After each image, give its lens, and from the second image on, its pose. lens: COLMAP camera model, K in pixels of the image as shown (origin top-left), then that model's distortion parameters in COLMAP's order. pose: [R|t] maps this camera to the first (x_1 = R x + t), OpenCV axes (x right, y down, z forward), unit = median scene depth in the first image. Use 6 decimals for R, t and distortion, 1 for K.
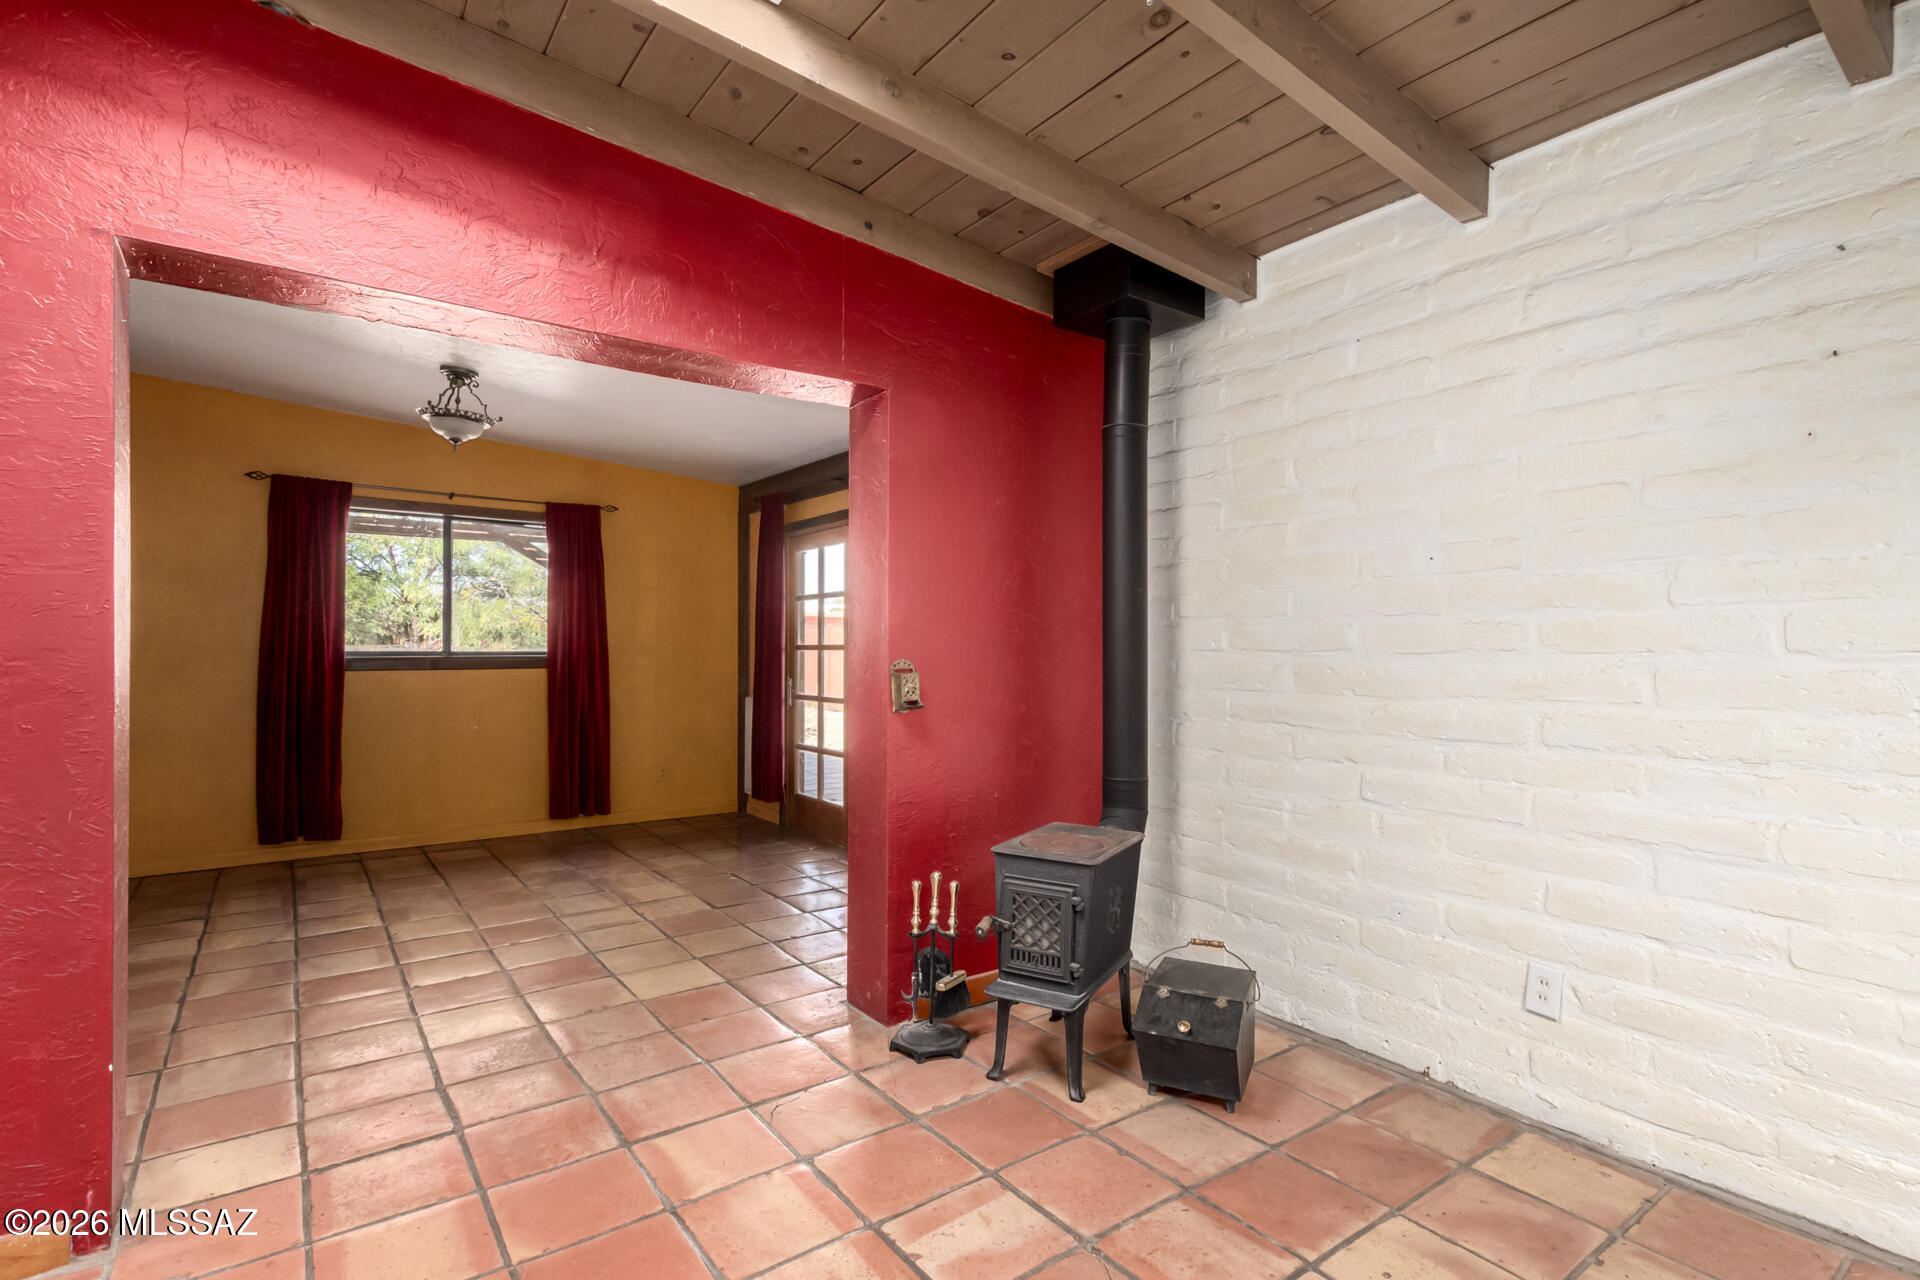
lens RADIAL K [[922.2, 0, 992.9], [0, 922.2, 643.9], [0, 0, 1]] dist [0.009825, -0.000641]
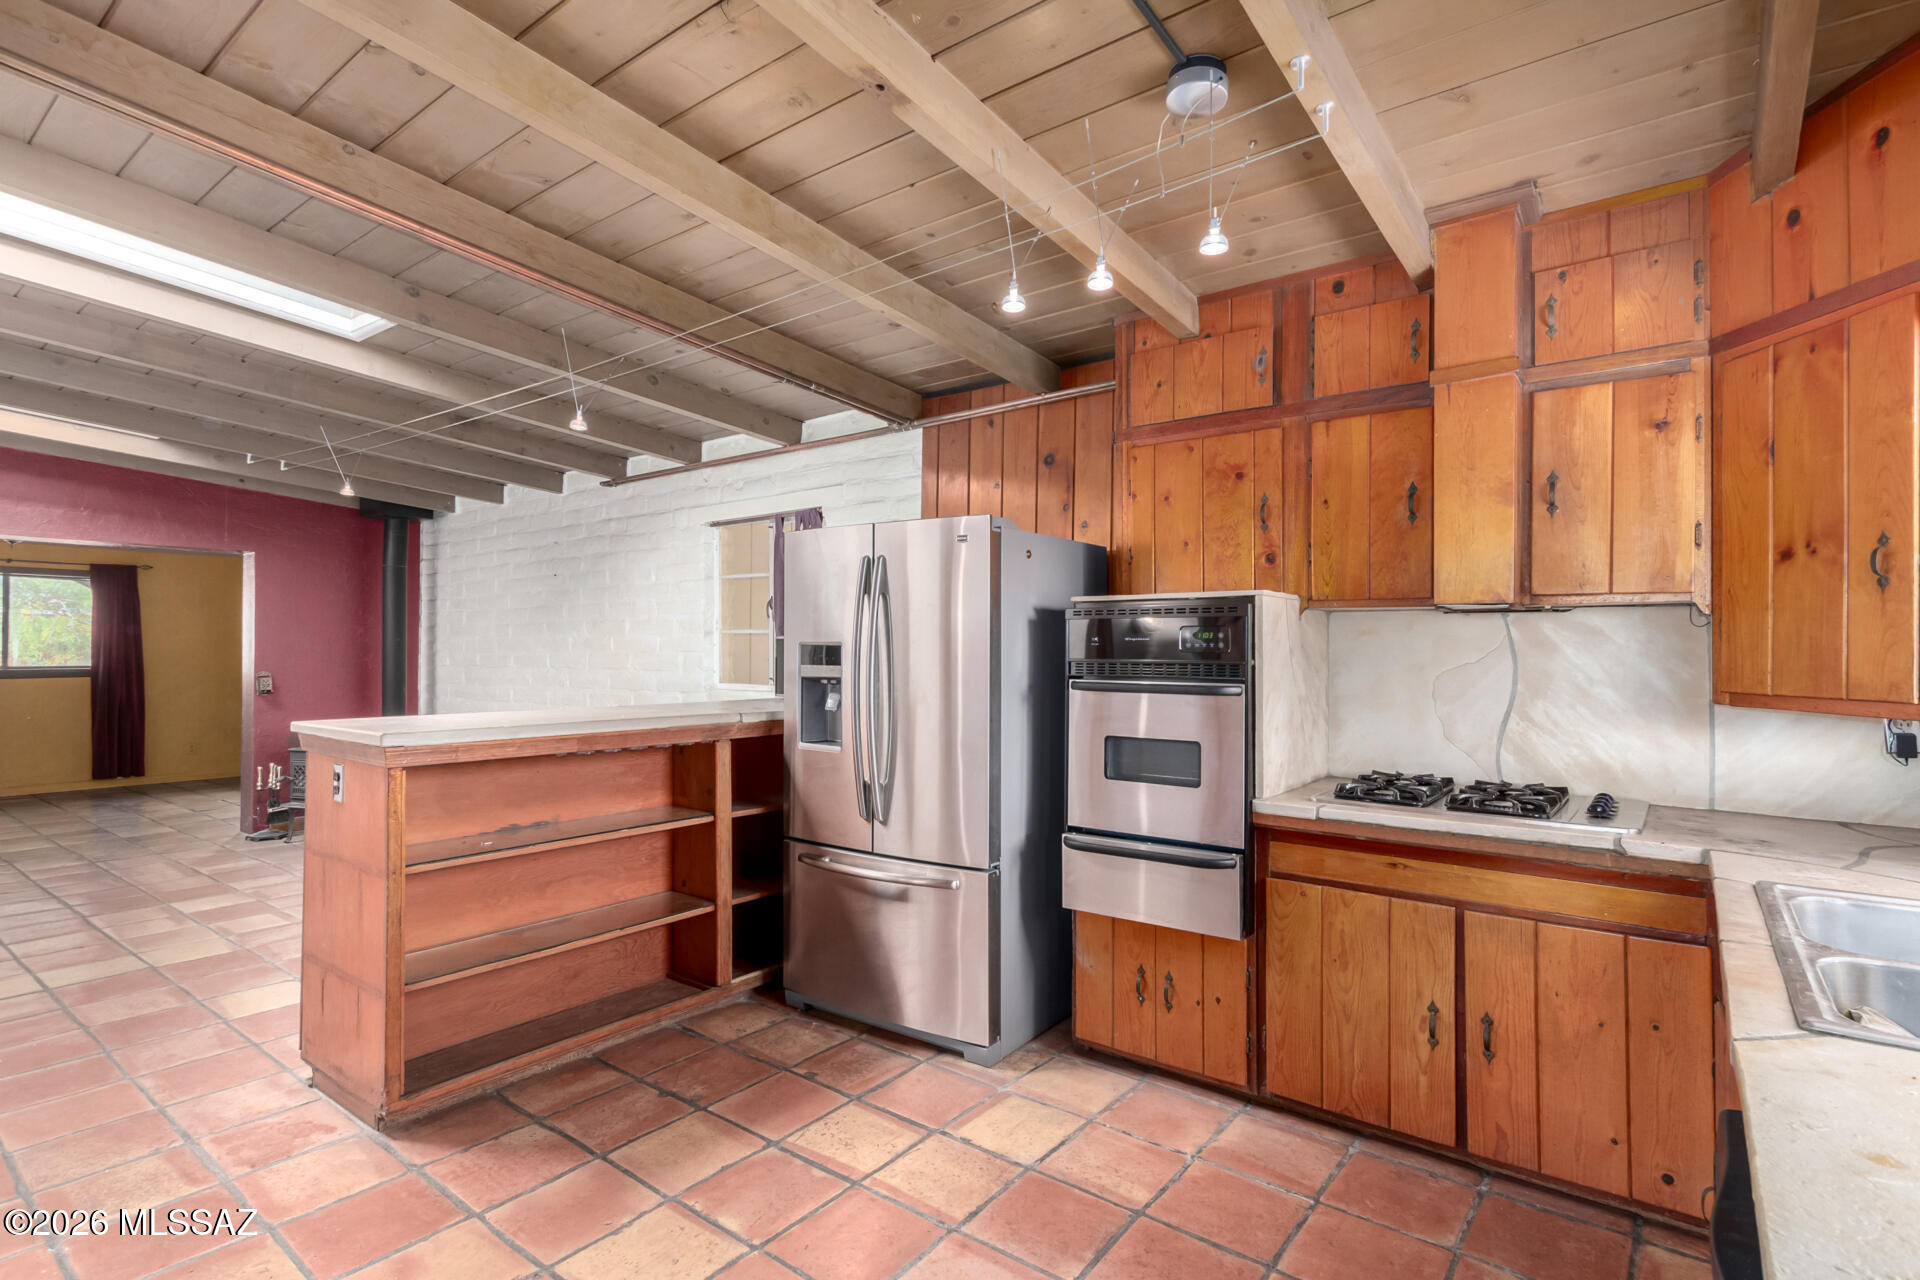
lens RADIAL K [[908.4, 0, 968.8], [0, 908.4, 641.1], [0, 0, 1]] dist [0.011897, -0.000779]
pose [[0.961829, 0.000878, 0.273650, 0.979794], [0.000856, 0.999980, -0.006220, -0.043542], [-0.273650, 0.006217, 0.961809, -1.669991]]
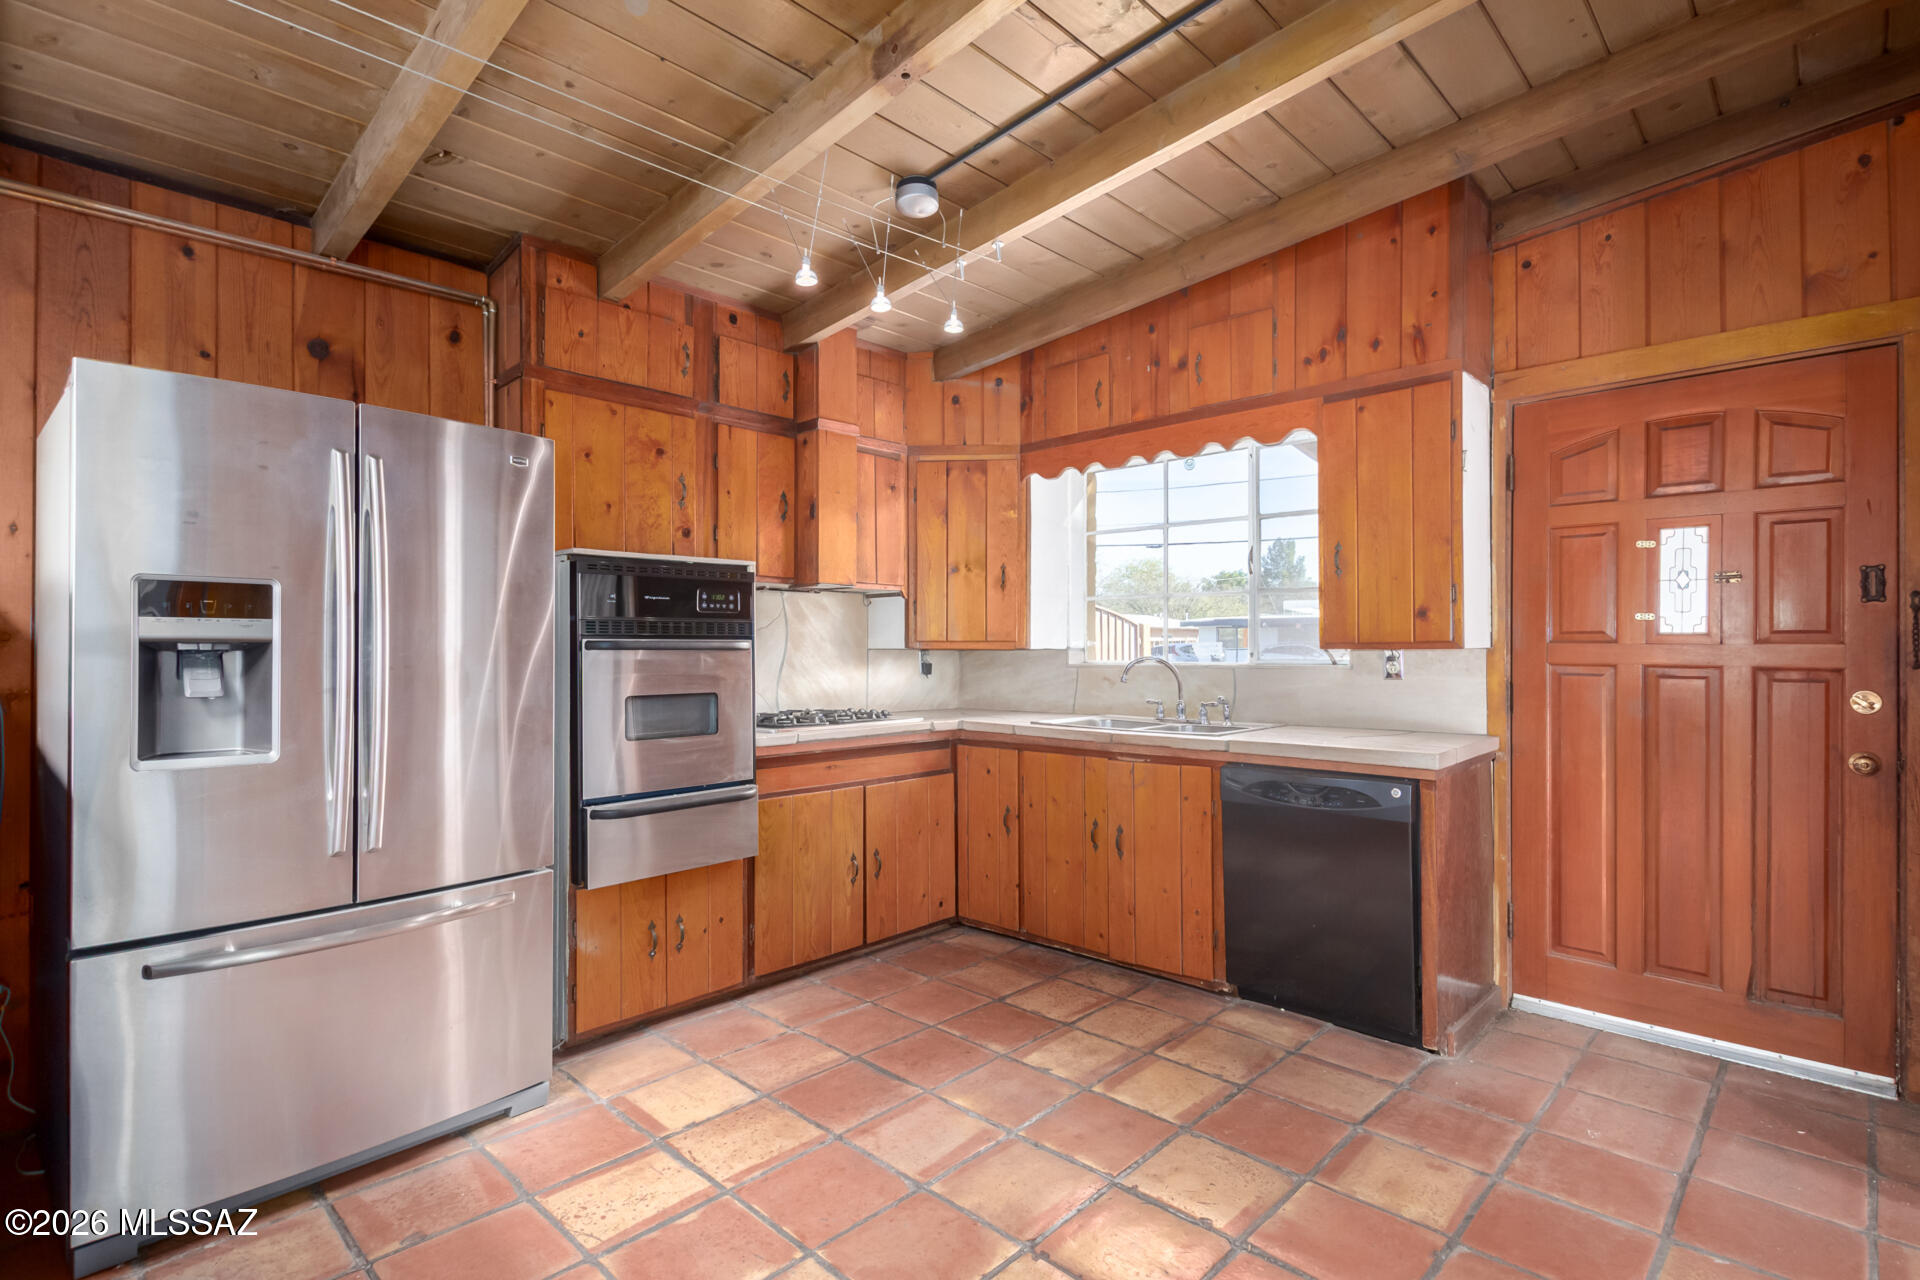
lens RADIAL K [[922.2, 0, 992.9], [0, 922.2, 643.9], [0, 0, 1]] dist [0.009825, -0.000641]
pose [[-0.164408, -0.002707, 0.986389, 0.362775], [0.002172, 0.999993, 0.003107, -0.003712], [-0.986390, 0.002653, -0.164401, -0.965514]]
